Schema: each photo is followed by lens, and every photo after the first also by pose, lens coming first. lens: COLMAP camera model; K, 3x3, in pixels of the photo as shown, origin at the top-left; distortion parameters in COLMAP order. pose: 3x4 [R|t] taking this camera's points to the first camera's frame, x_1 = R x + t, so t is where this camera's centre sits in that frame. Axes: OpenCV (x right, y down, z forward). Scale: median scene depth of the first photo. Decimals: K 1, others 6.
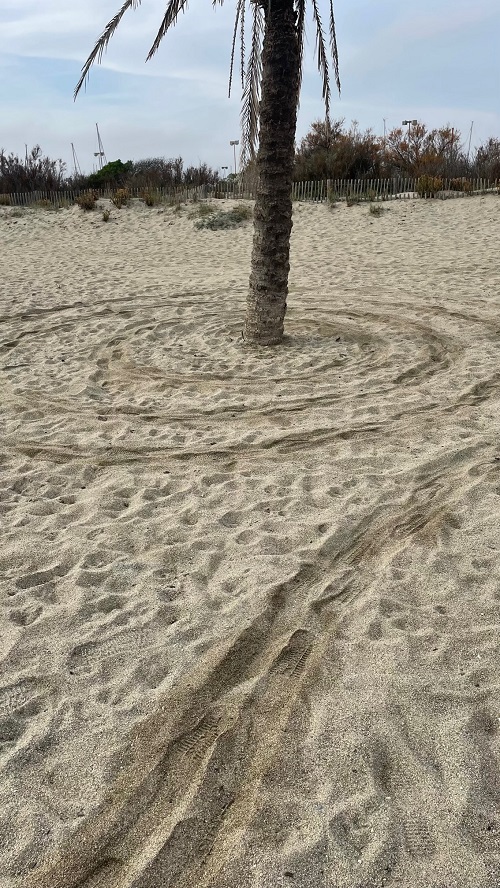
lens RADIAL K [[672.0, 0, 249.2], [0, 672.0, 443.9], [0, 0, 1]] dist [0.013221, -0.017039]
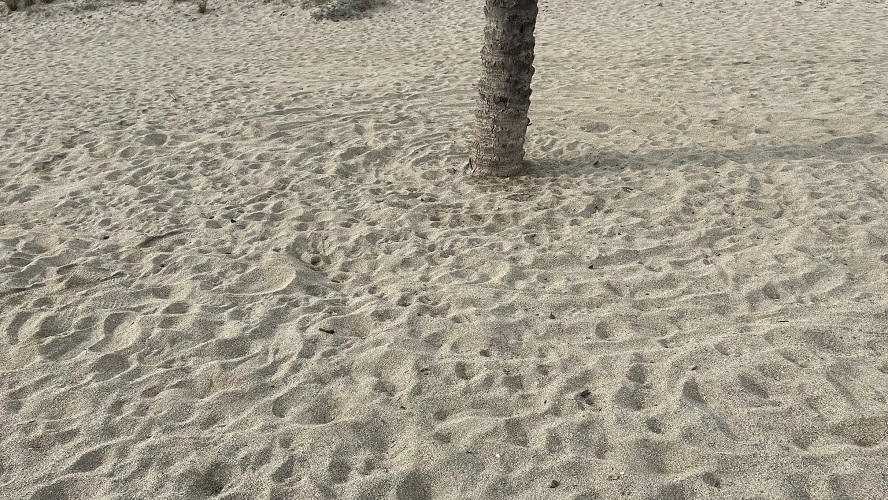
lens RADIAL K [[672.0, 0, 445.5], [0, 672.0, 250.1], [0, 0, 1]] dist [0.013221, -0.017039]
pose [[0.986341, -0.069994, 0.149104, -0.112568], [0.066589, 0.997396, 0.027715, -0.065912], [-0.150656, -0.017408, 0.988433, 0.201828]]
